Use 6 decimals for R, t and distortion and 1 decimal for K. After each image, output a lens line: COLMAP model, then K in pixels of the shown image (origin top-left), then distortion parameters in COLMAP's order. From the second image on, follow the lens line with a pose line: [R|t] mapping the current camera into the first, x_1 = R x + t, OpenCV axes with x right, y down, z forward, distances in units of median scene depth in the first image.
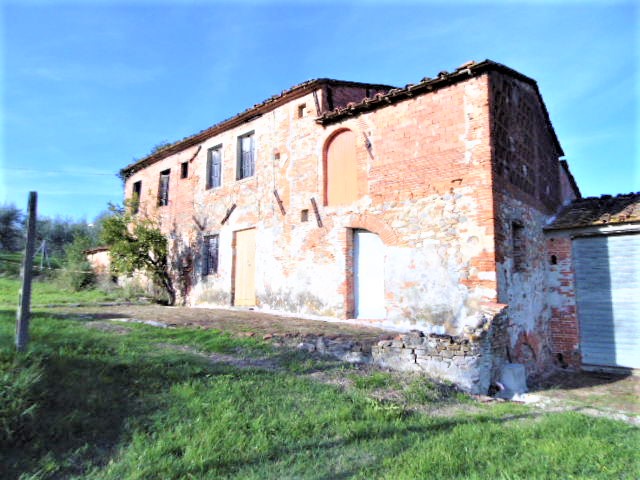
lens RADIAL K [[423.1, 0, 316.2], [0, 423.1, 240.4], [0, 0, 1]] dist [0.011340, -0.017744]
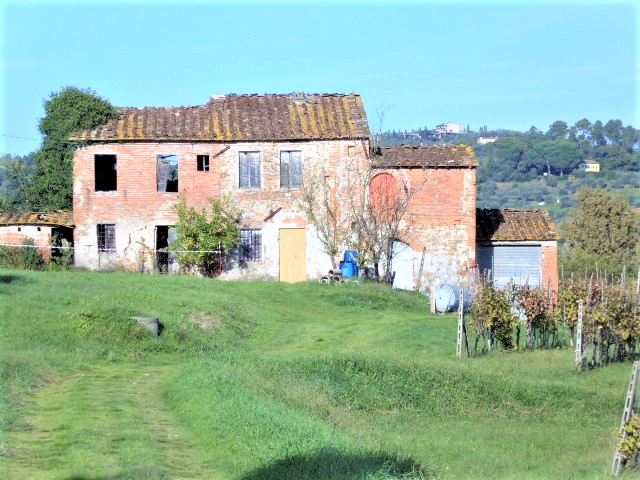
lens RADIAL K [[3004.3, 0, 309.6], [0, 3004.3, 266.3], [0, 0, 1]] dist [0.583200, 0.000000]
pose [[0.696582, 0.009941, 0.717409, -7.572732], [-0.097695, 0.991905, 0.081114, -0.745697], [-0.710795, -0.126590, 0.691914, -6.098760]]
